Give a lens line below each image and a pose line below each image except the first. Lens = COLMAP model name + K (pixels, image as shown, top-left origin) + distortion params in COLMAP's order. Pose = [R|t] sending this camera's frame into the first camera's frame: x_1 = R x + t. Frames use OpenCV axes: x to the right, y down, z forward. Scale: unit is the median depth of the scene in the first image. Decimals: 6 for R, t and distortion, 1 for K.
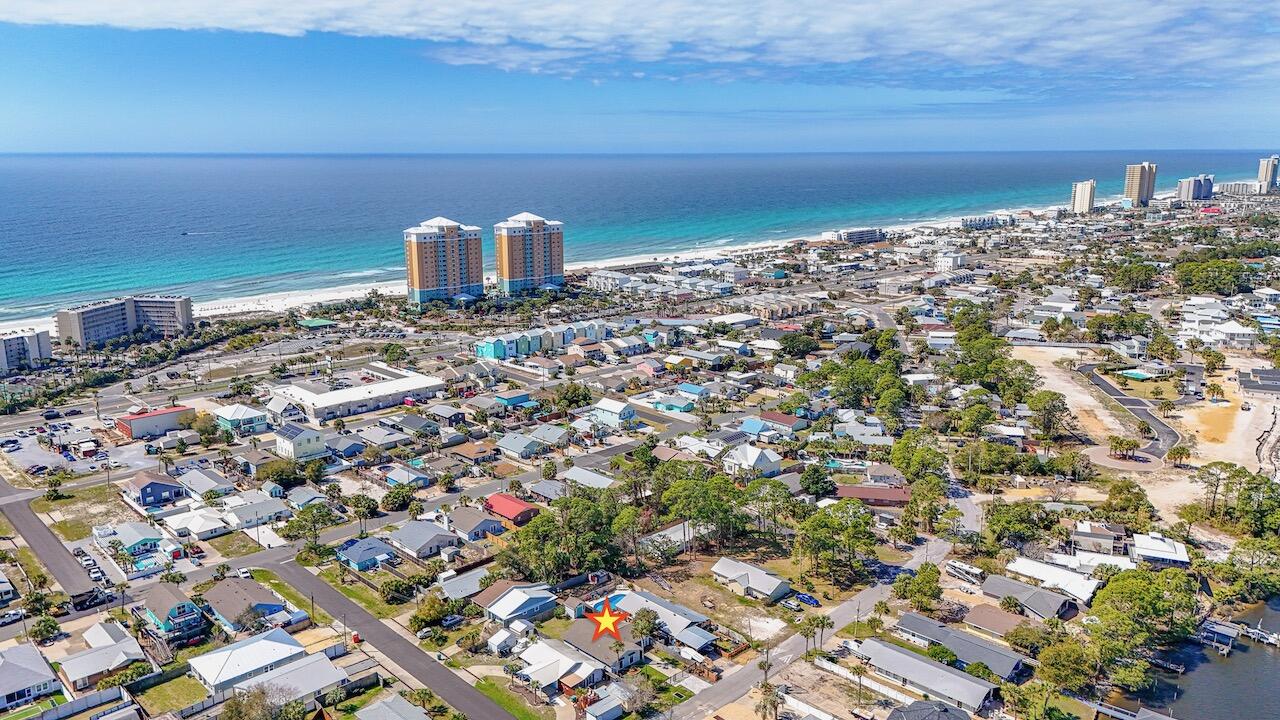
lens RADIAL K [[935.2, 0, 640.0], [0, 935.2, 360.0], [0, 0, 1]] dist [0.080637, -0.070549]
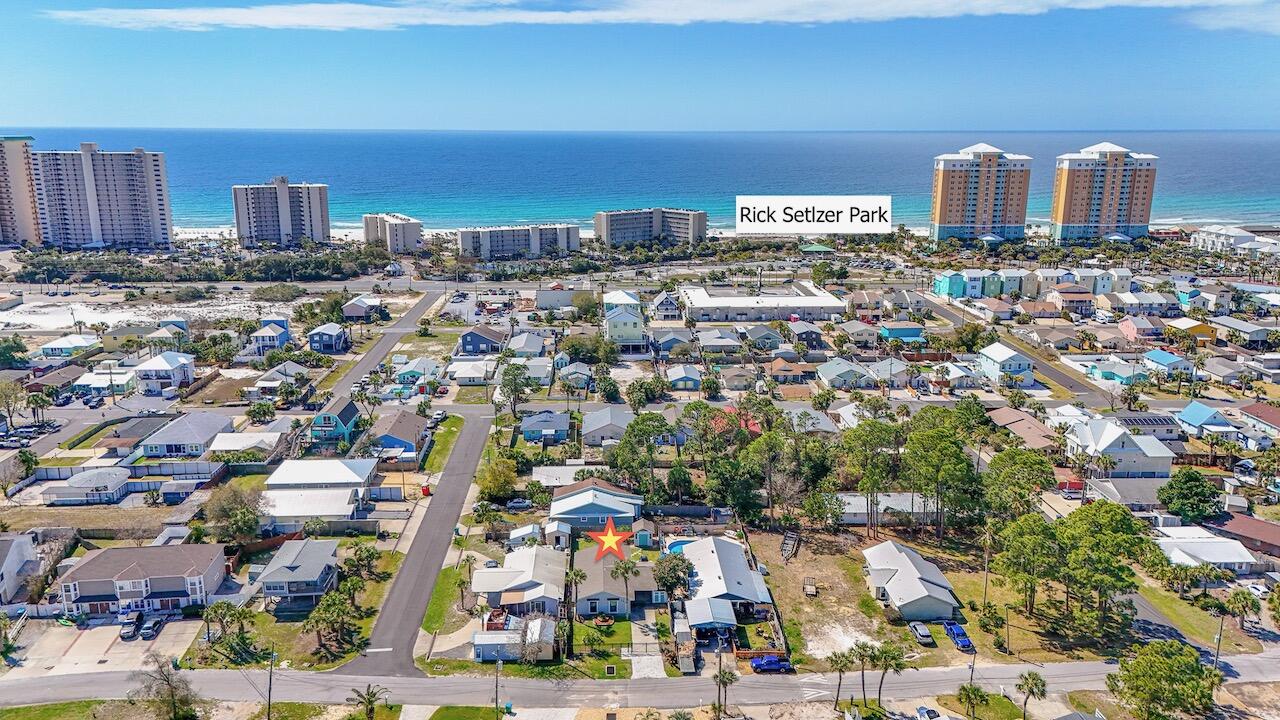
lens RADIAL K [[946.7, 0, 640.0], [0, 946.7, 360.0], [0, 0, 1]] dist [0.052620, -0.007744]
pose [[0.750103, 0.162219, -0.641117, 0.255922], [-0.149819, 0.985927, 0.074177, 0.043869], [0.644127, 0.040412, 0.763850, 0.262689]]
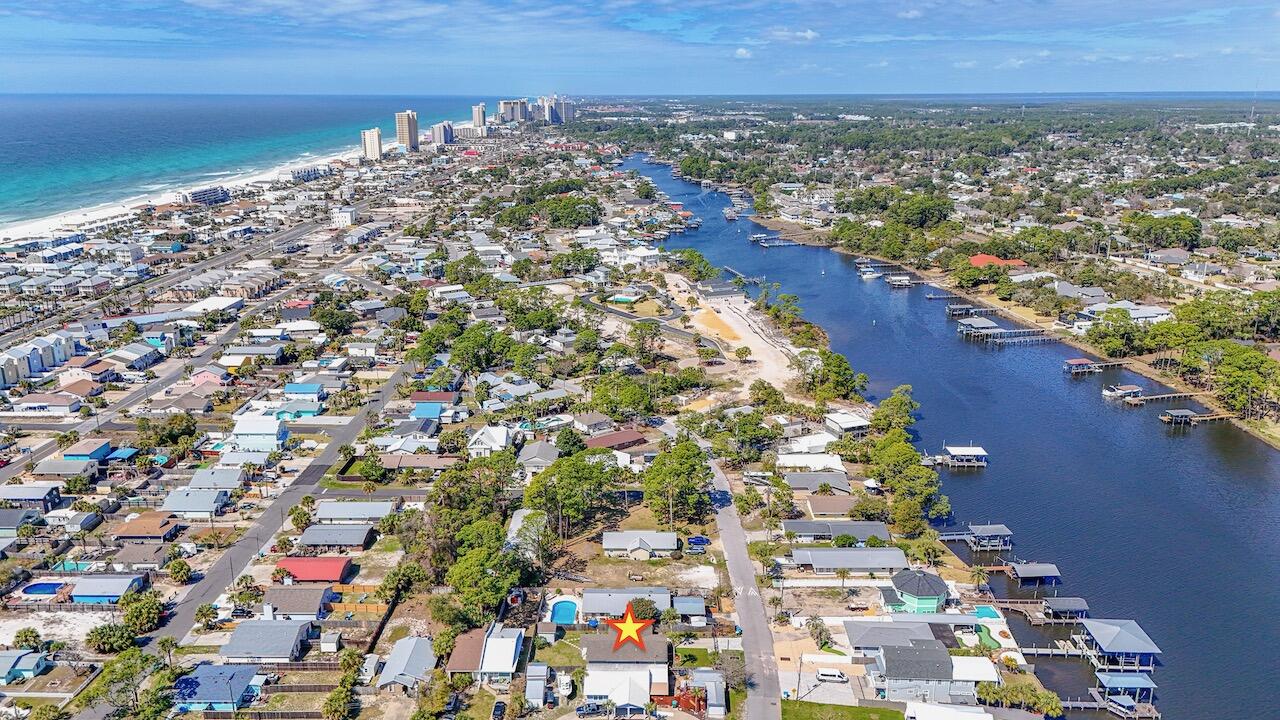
lens RADIAL K [[935.2, 0, 640.0], [0, 935.2, 360.0], [0, 0, 1]] dist [0.080637, -0.070549]
pose [[0.705335, -0.193515, 0.681949, -0.374378], [0.155384, 0.980827, 0.117615, -0.058613], [-0.691634, 0.023006, 0.721881, 0.171457]]
